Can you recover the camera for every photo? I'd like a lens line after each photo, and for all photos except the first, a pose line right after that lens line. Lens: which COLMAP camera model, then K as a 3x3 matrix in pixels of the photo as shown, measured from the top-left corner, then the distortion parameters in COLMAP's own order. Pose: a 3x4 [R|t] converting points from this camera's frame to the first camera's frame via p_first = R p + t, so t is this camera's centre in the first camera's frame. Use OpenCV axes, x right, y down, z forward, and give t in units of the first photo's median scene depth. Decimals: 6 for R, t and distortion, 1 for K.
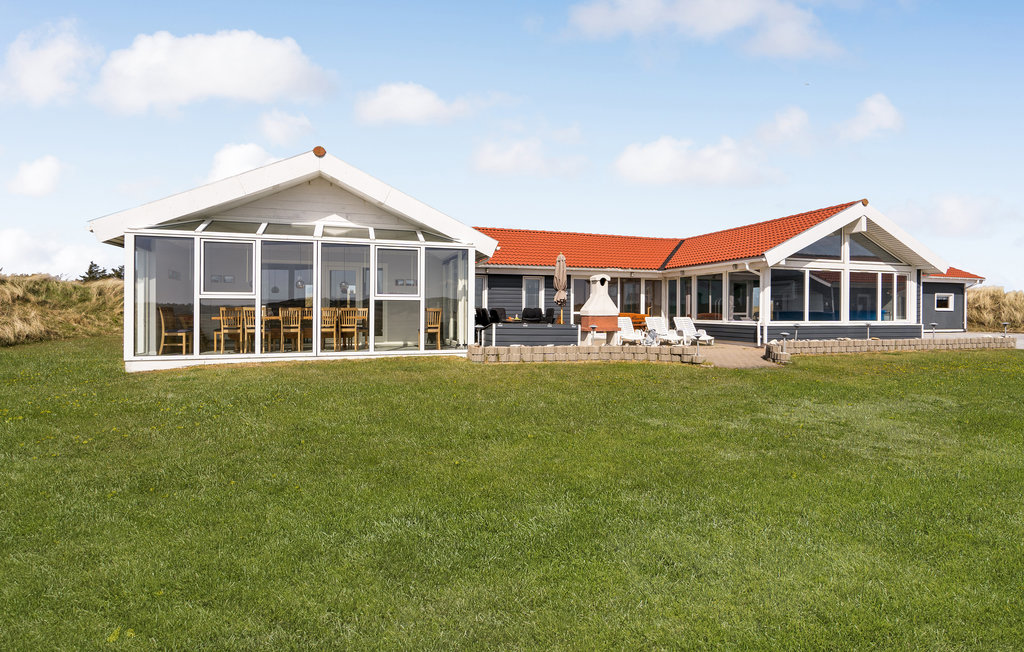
lens RADIAL K [[509.5, 0, 508.8], [0, 509.5, 315.5], [0, 0, 1]] dist [-0.003449, -0.001110]
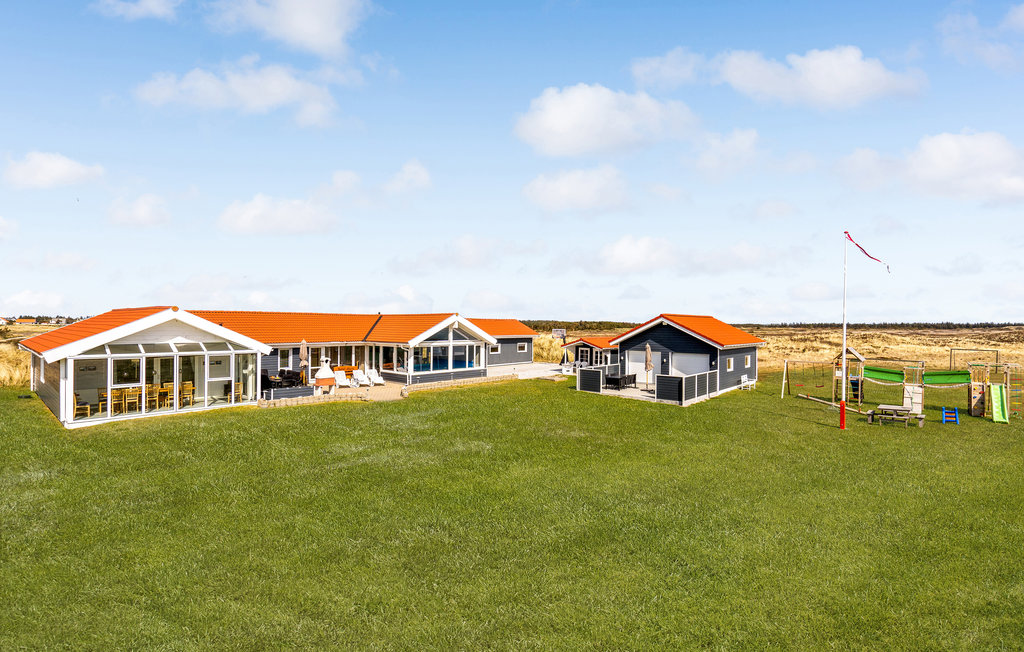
lens RADIAL K [[473.7, 0, 507.7], [0, 473.7, 331.2], [0, 0, 1]] dist [-0.008199, -0.000005]
pose [[0.865879, -0.002641, 0.500246, -0.113429], [-0.000519, 0.999981, 0.006178, -0.165466], [-0.500253, -0.005610, 0.865861, -0.836600]]
